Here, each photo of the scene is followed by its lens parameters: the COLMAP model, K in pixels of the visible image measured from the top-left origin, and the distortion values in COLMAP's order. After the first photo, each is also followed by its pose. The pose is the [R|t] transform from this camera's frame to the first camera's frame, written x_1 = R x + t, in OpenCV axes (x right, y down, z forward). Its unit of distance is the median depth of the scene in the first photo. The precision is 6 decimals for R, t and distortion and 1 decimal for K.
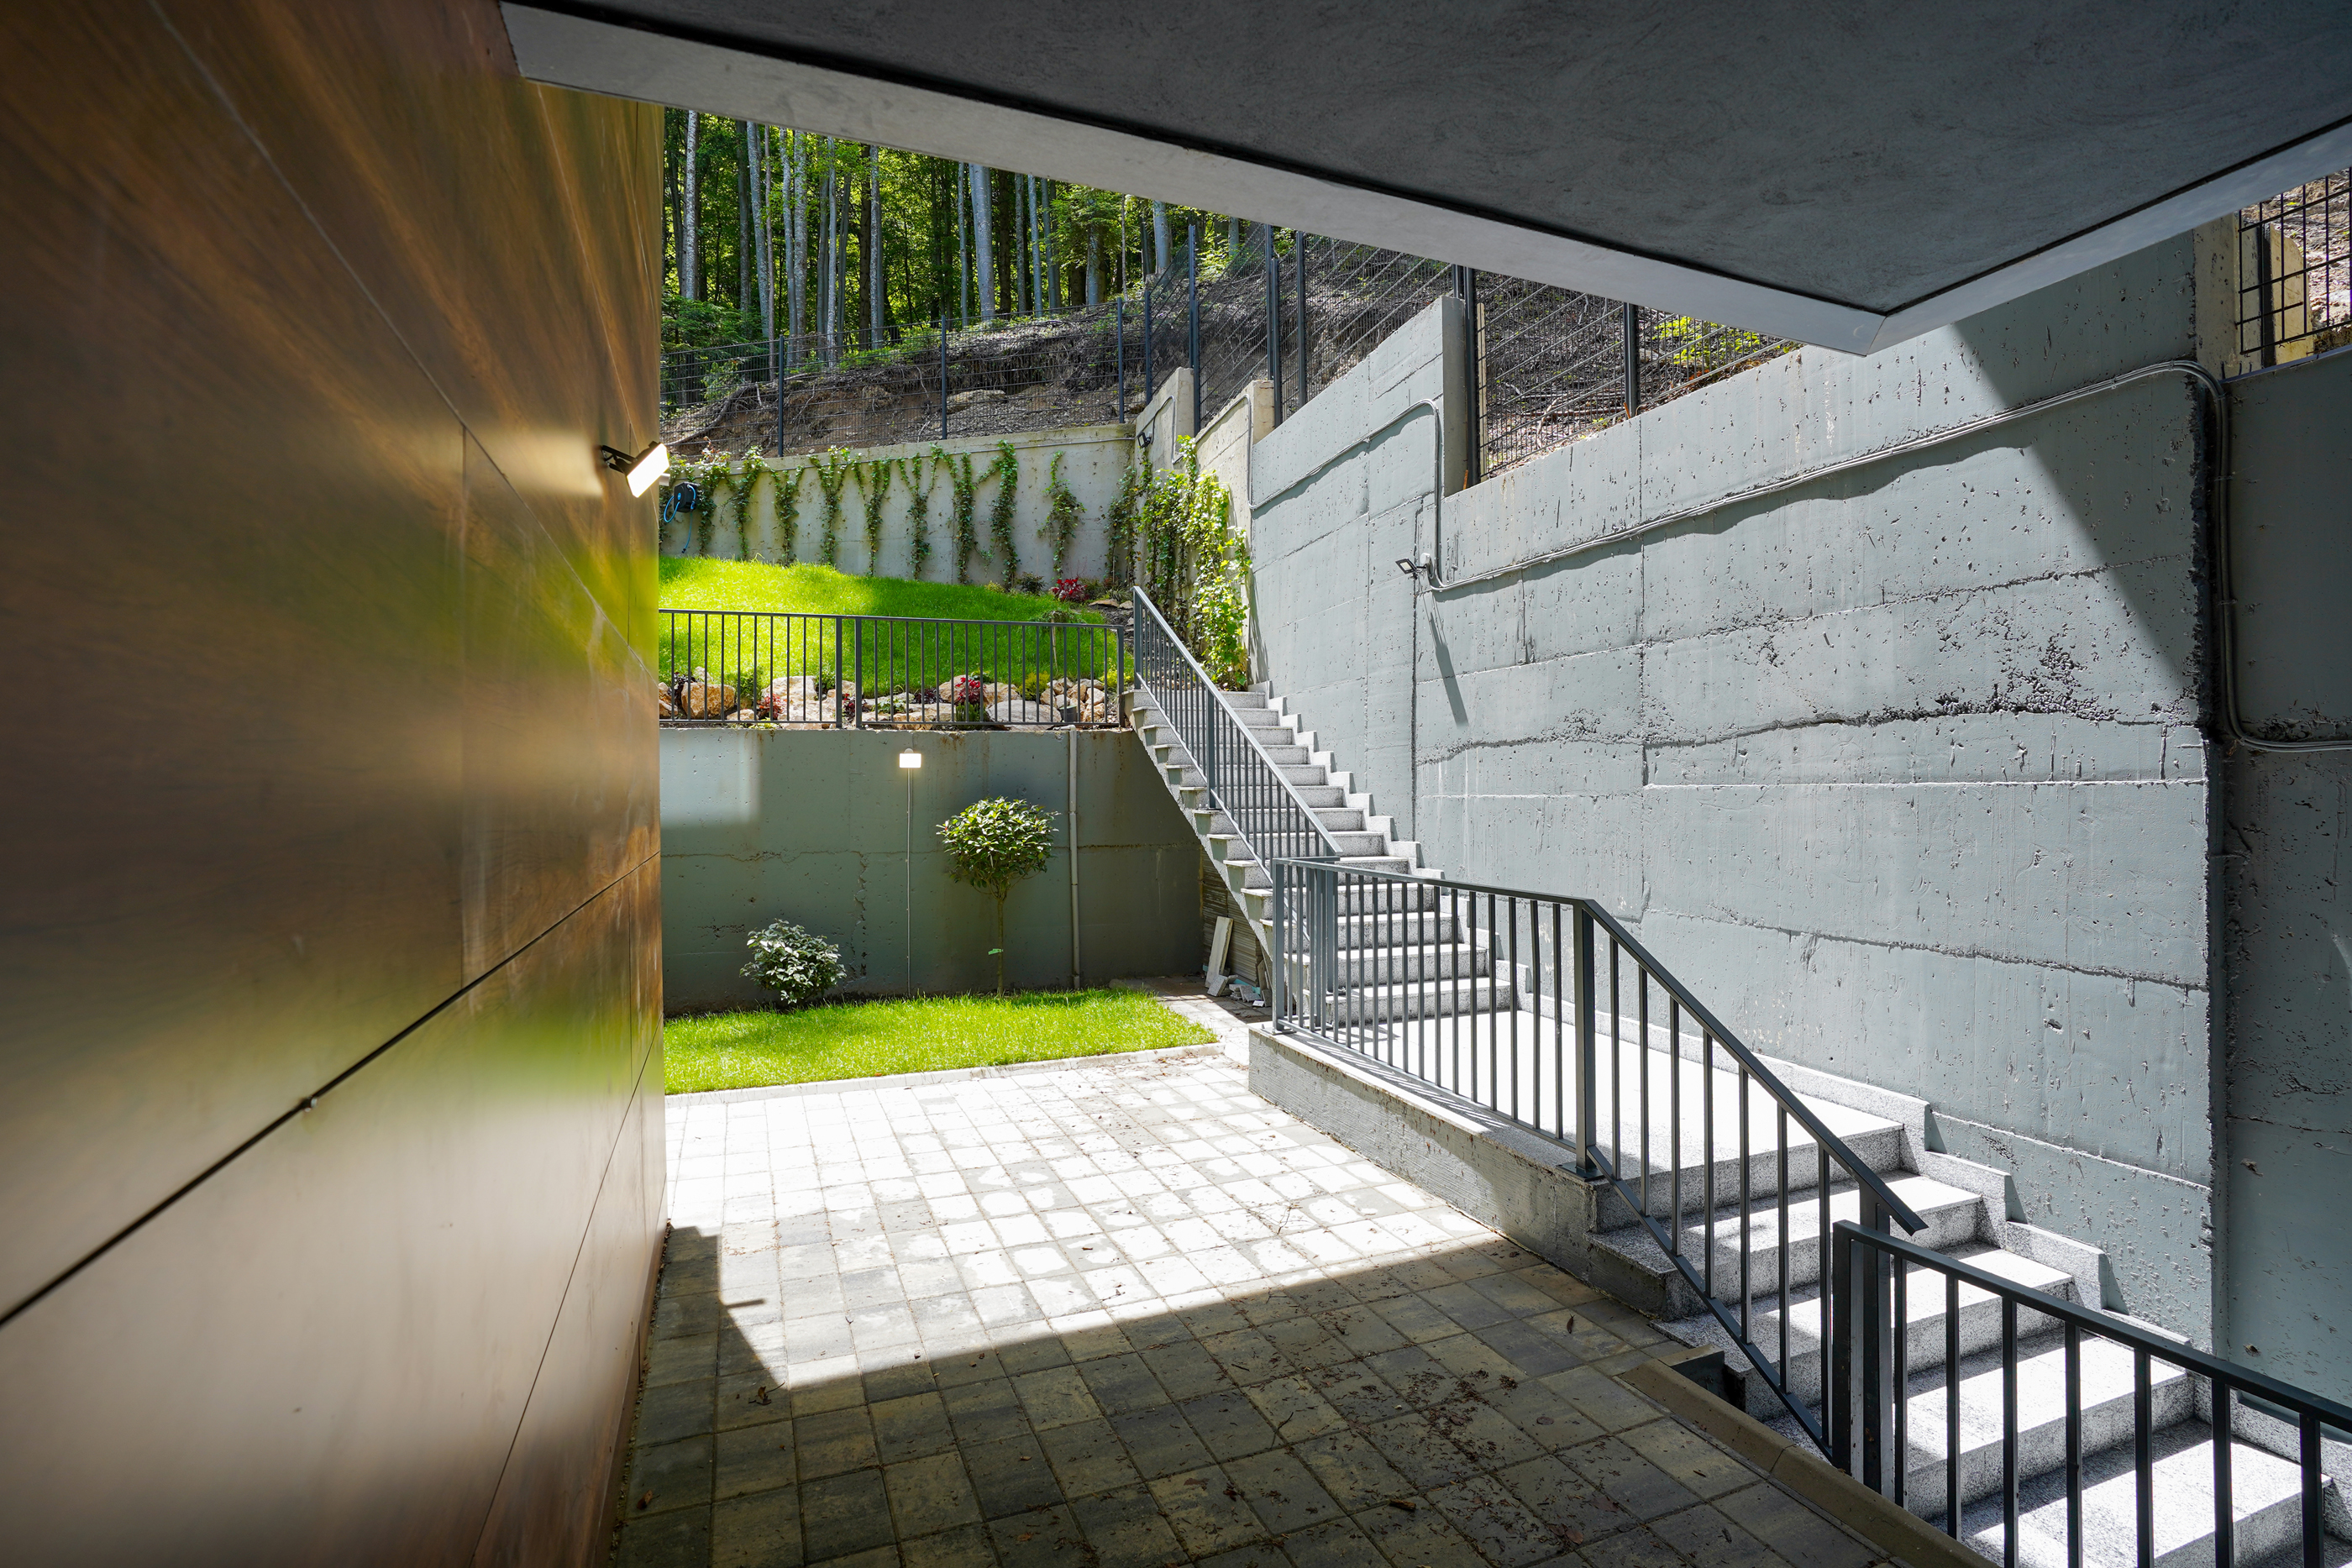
lens RADIAL K [[1084.6, 0, 1156.2], [0, 1084.6, 781.2], [0, 0, 1]] dist [-0.057559, 0.019326]
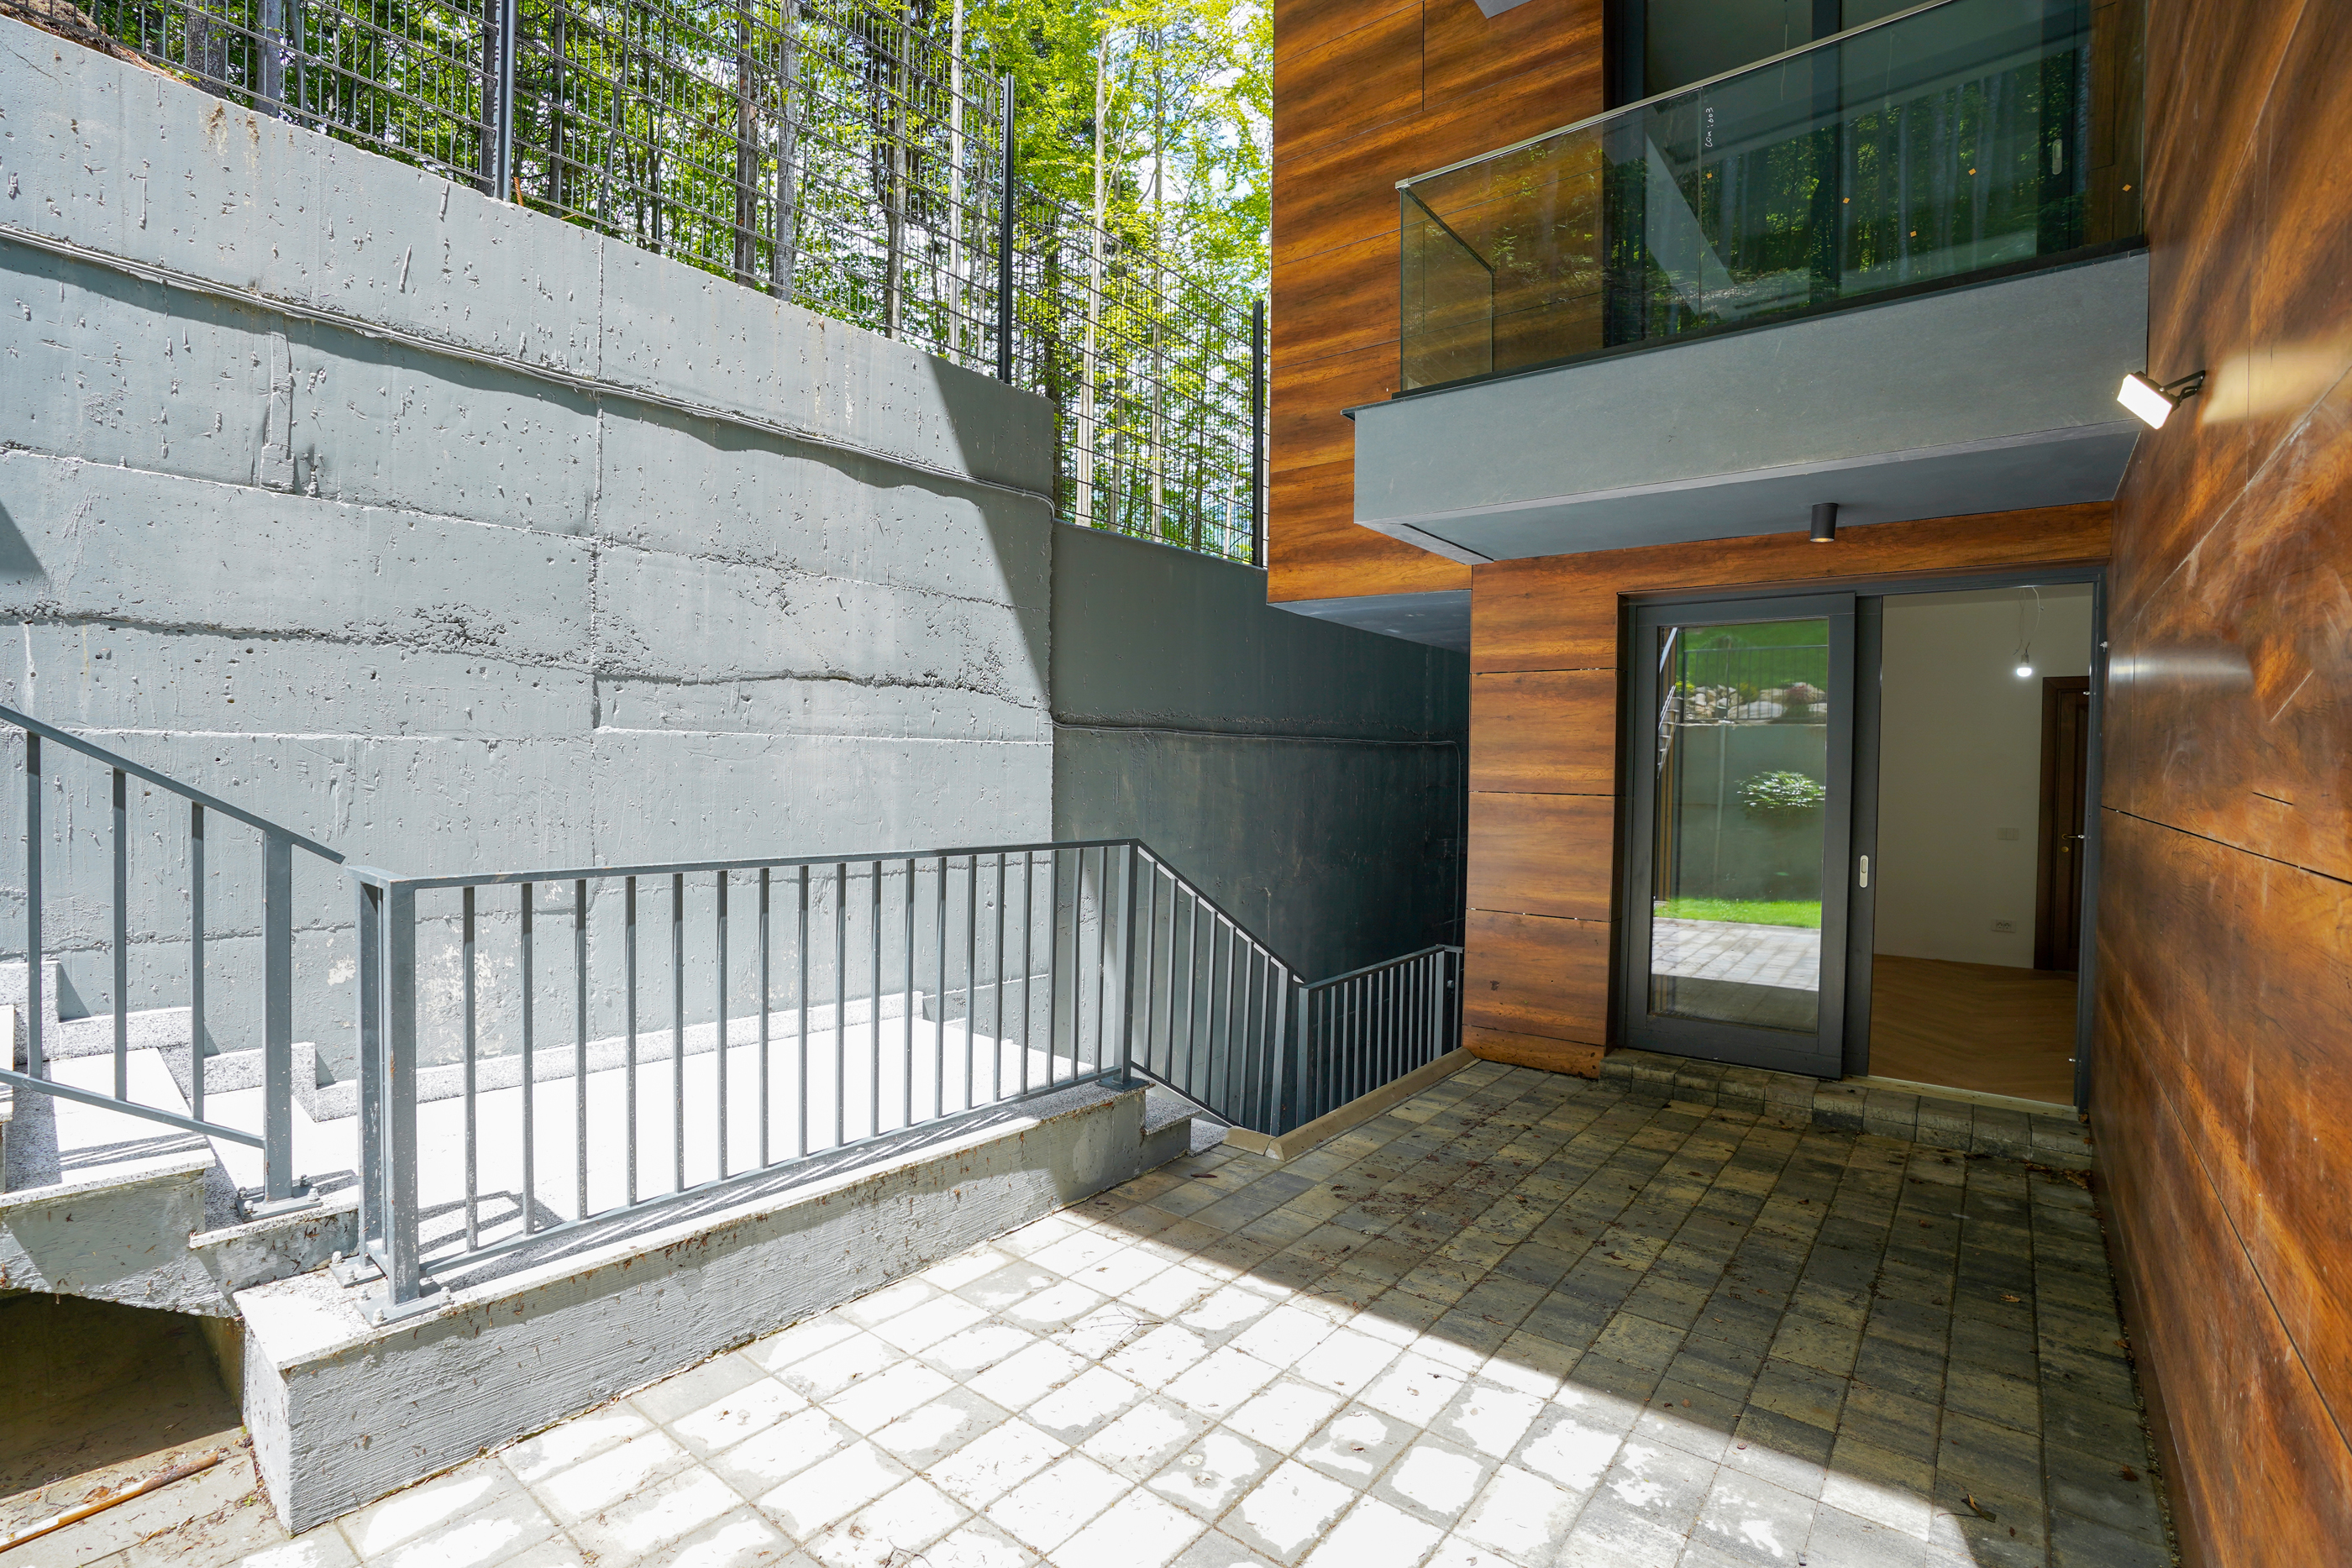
lens RADIAL K [[1084.6, 0, 1157.7], [0, 1084.6, 782.3], [0, 0, 1]] dist [-0.057559, 0.019326]
pose [[-0.496391, -0.016399, 0.867944, -0.397154], [-0.020454, 0.999765, 0.007191, 0.028759], [-0.867858, -0.014183, -0.496610, 1.036043]]
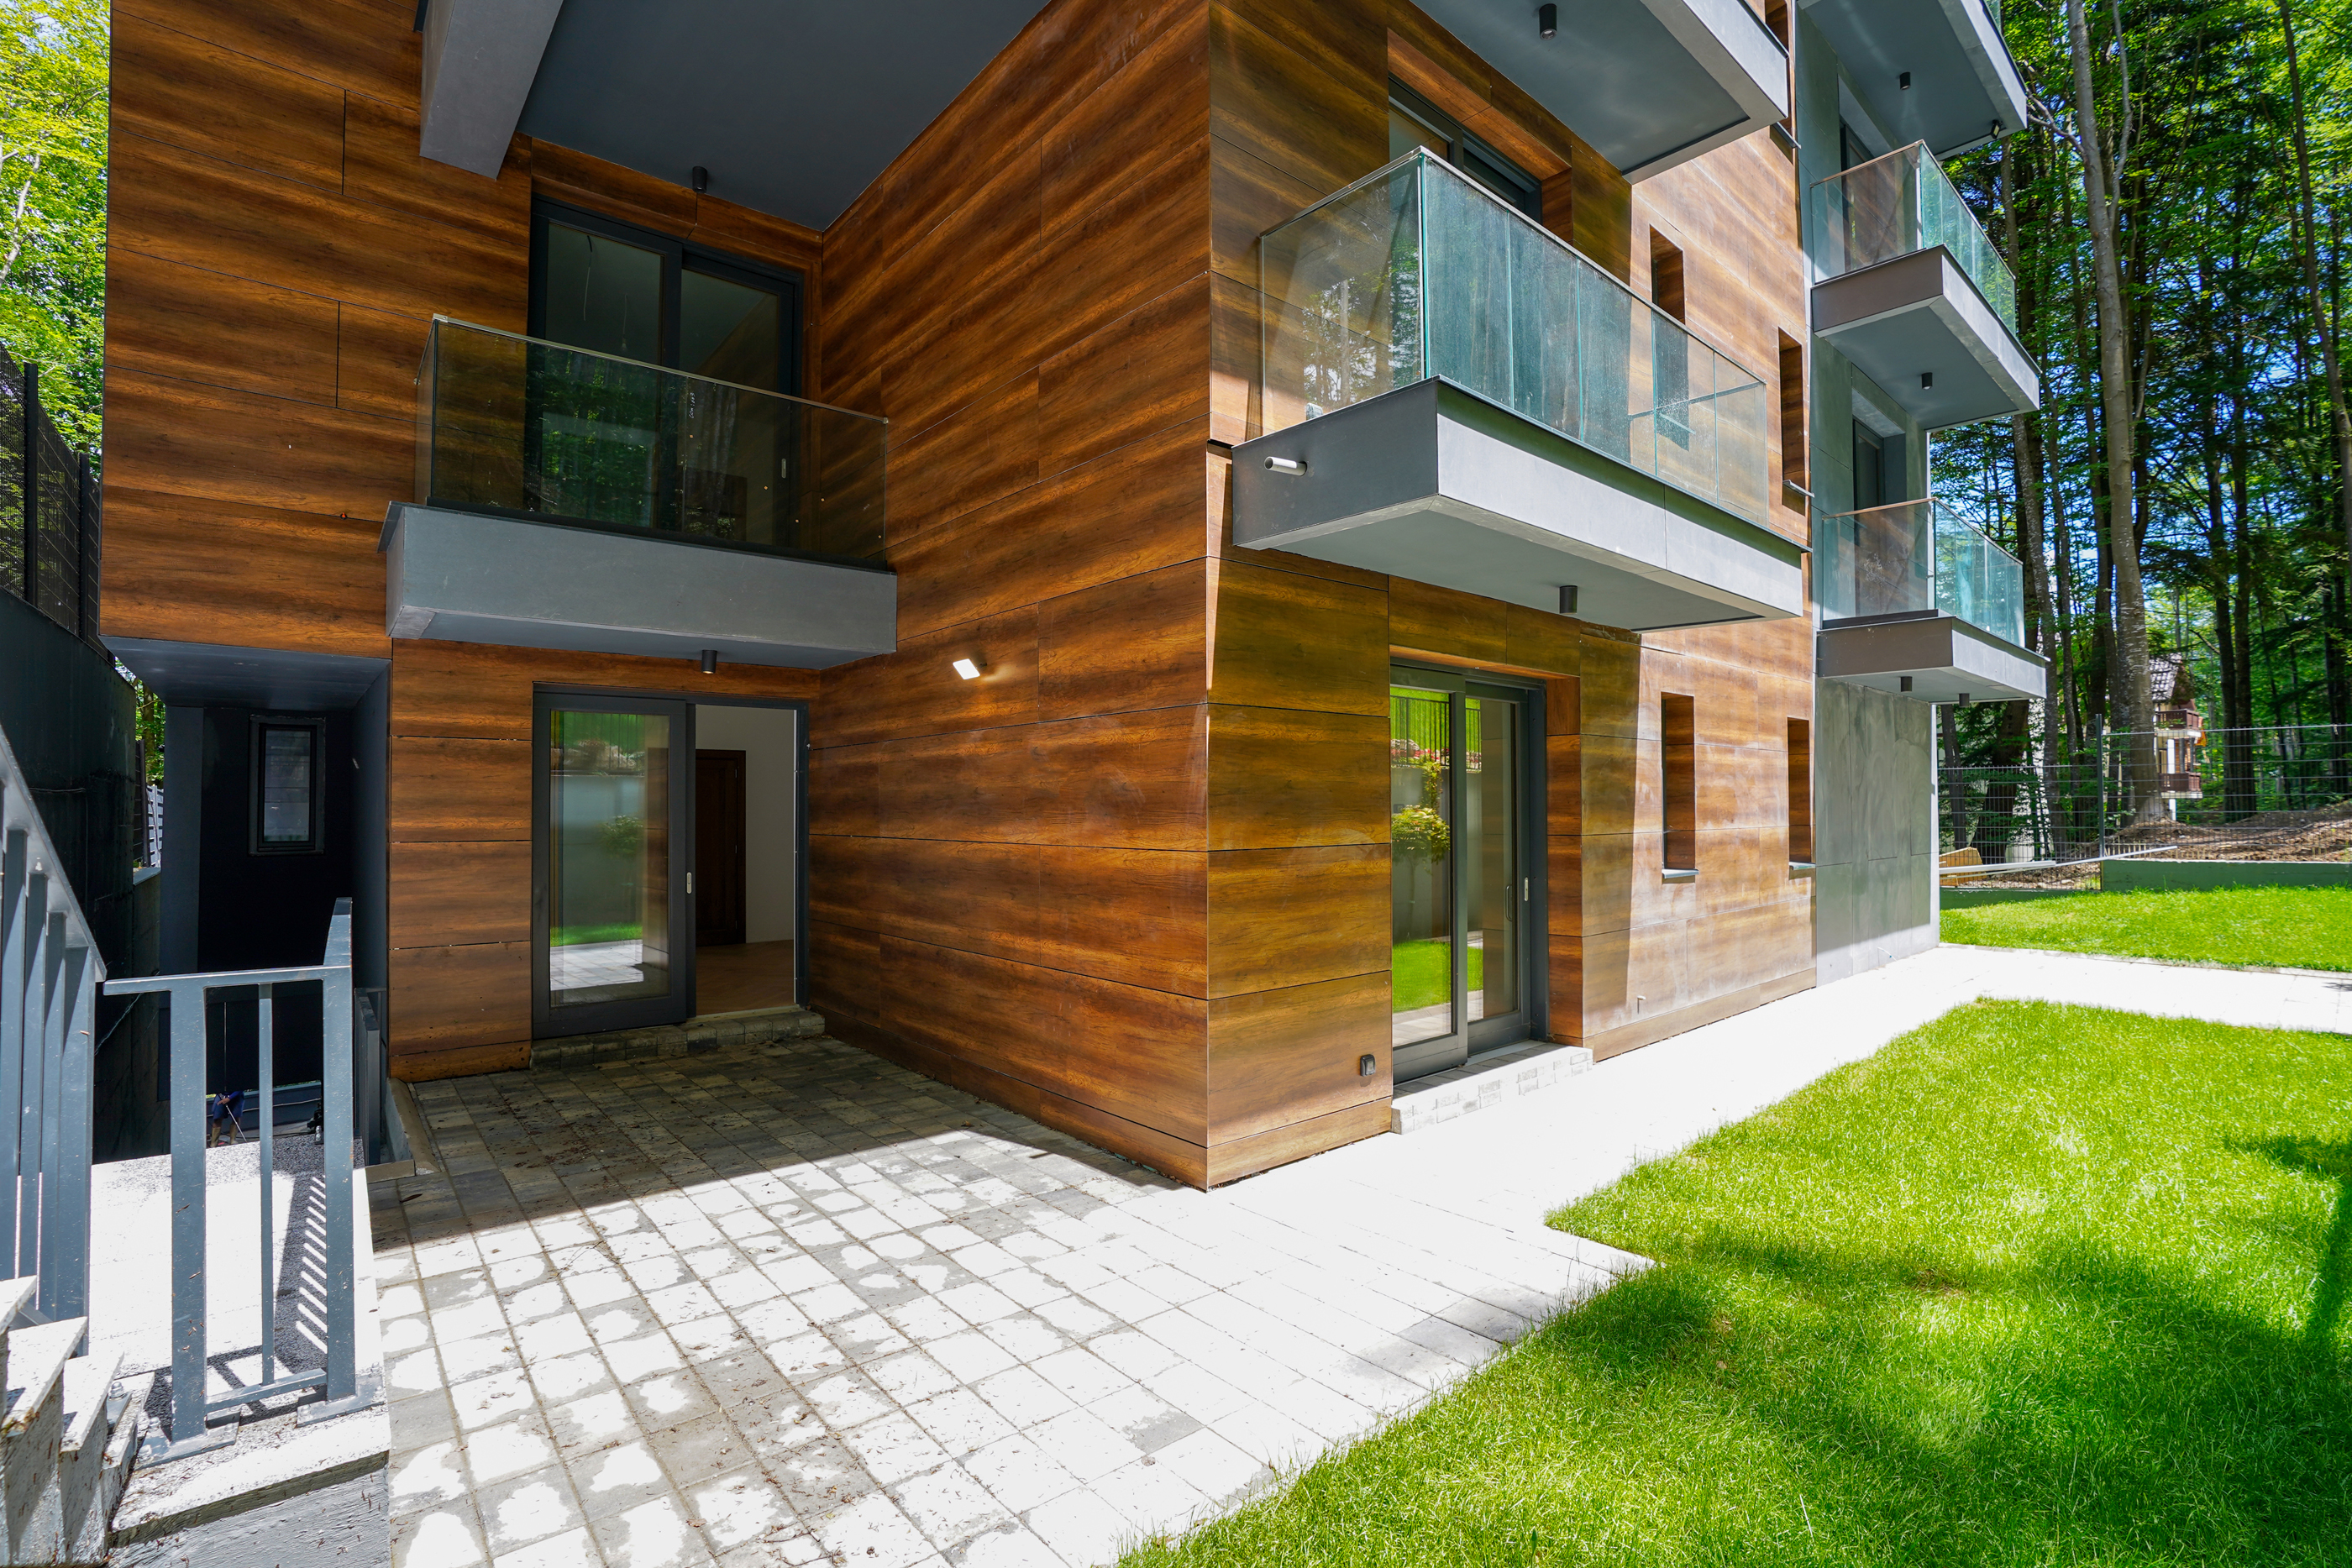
lens RADIAL K [[1084.6, 0, 1149.1], [0, 1084.6, 791.7], [0, 0, 1]] dist [-0.057559, 0.019326]
pose [[-0.954040, 0.004753, -0.299641, -0.060451], [0.013046, 0.999585, -0.025685, 0.024001], [0.299394, -0.028414, -0.953706, 1.589344]]
